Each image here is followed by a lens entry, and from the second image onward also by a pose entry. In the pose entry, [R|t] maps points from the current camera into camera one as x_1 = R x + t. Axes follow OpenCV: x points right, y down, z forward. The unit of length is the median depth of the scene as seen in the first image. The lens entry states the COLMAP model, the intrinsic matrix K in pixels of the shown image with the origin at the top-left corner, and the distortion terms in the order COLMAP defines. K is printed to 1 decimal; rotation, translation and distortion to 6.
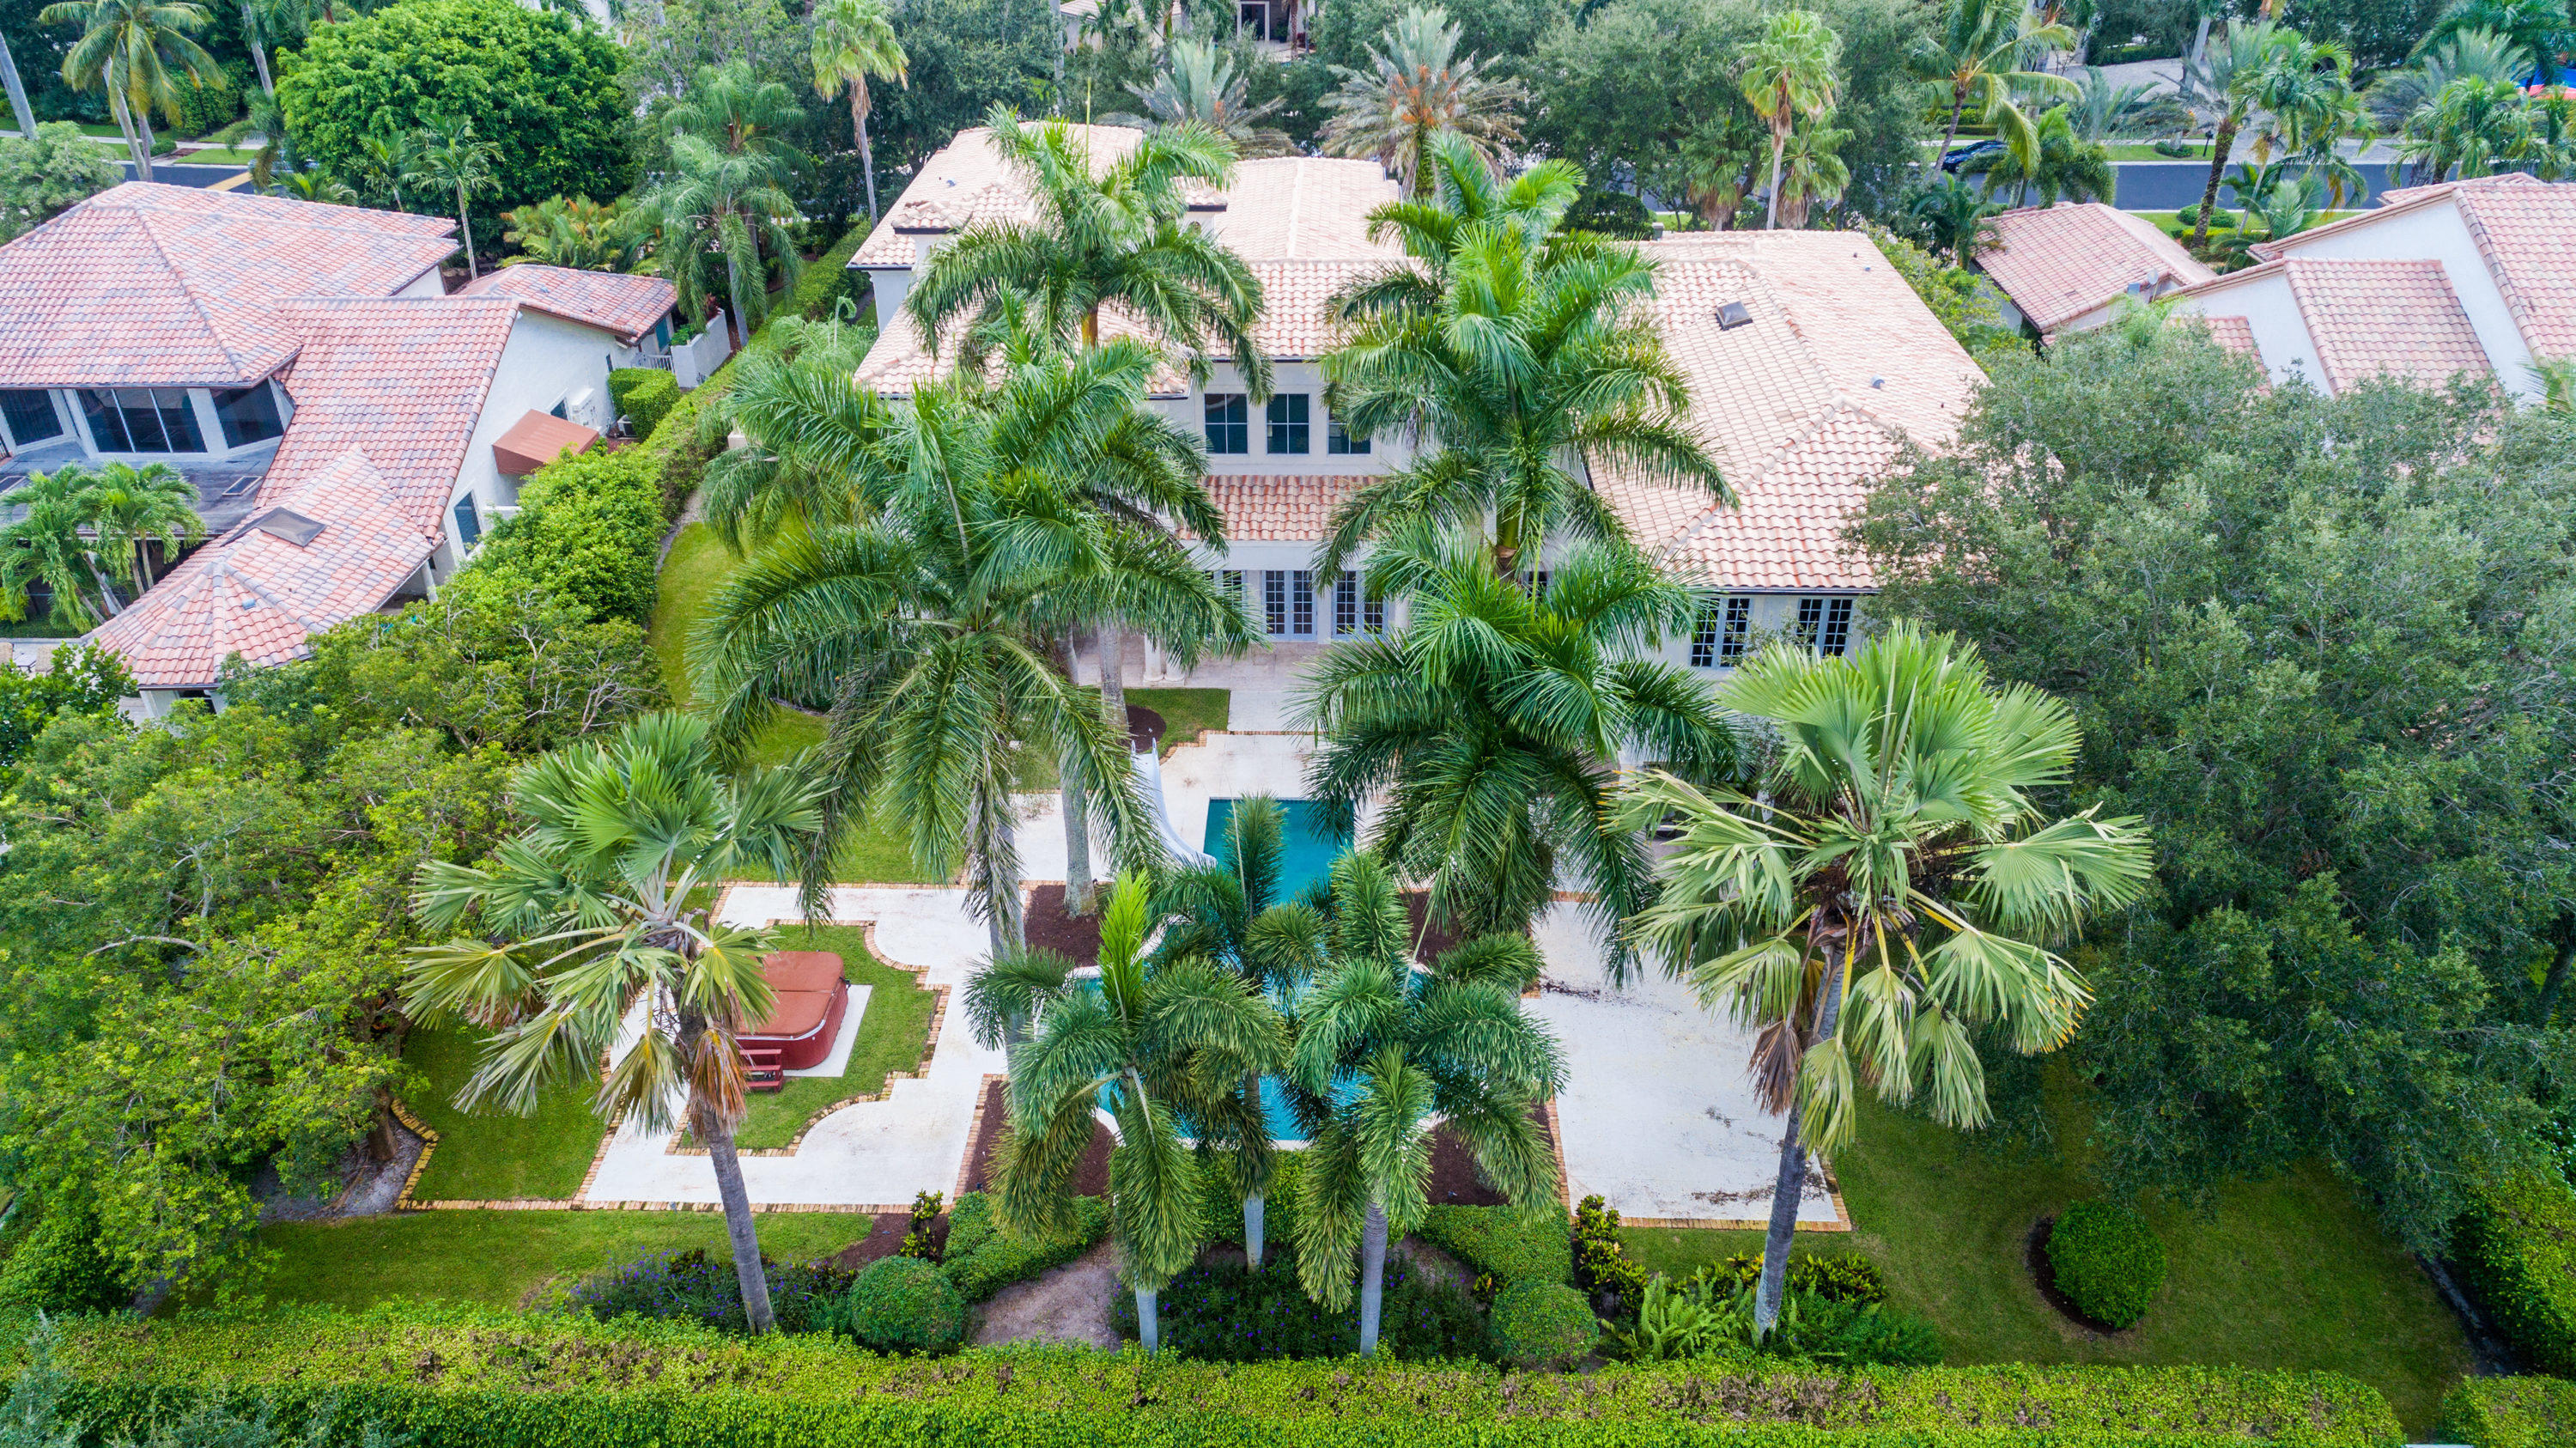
lens RADIAL K [[1775.0, 0, 1245.4], [0, 1775.0, 723.7], [0, 0, 1]] dist [-0.012908, -0.000535]
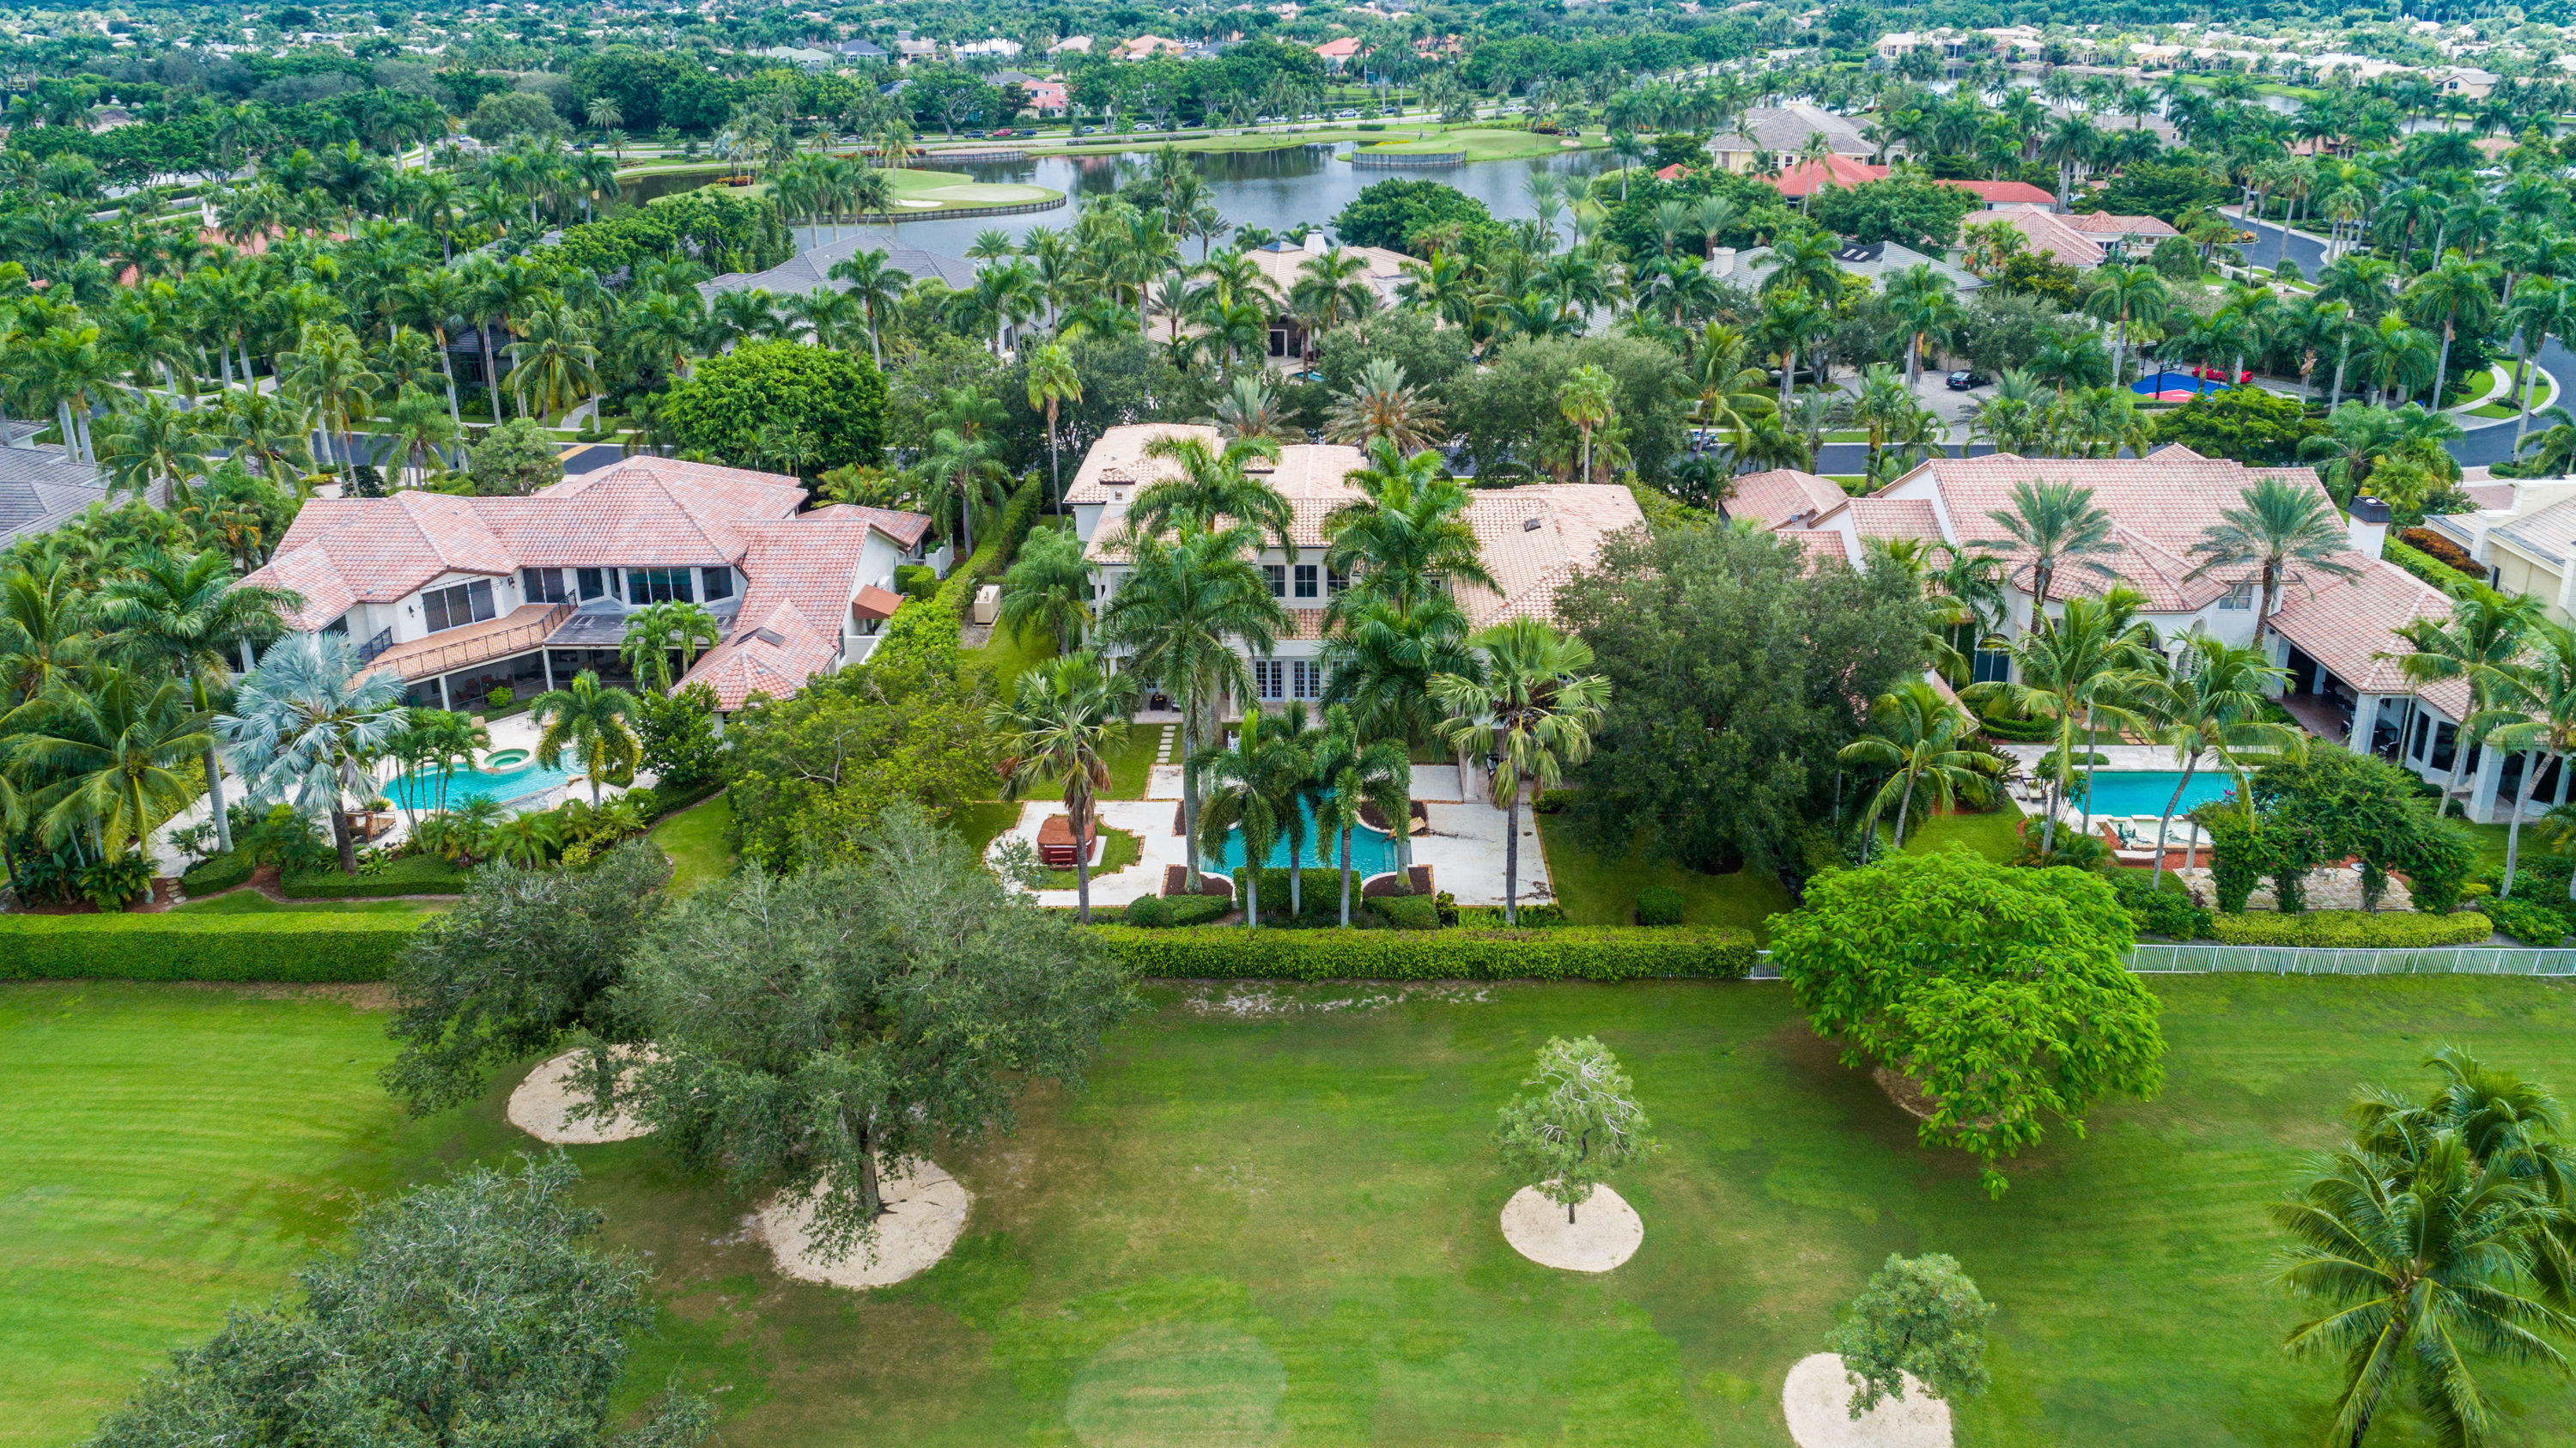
lens RADIAL K [[1775.0, 0, 1245.4], [0, 1775.0, 723.7], [0, 0, 1]] dist [-0.012908, -0.000535]
pose [[0.999994, 0.001826, -0.002813, -0.027462], [-0.002211, 0.989623, -0.143672, 0.197868], [0.002521, 0.143678, 0.989621, -0.668227]]
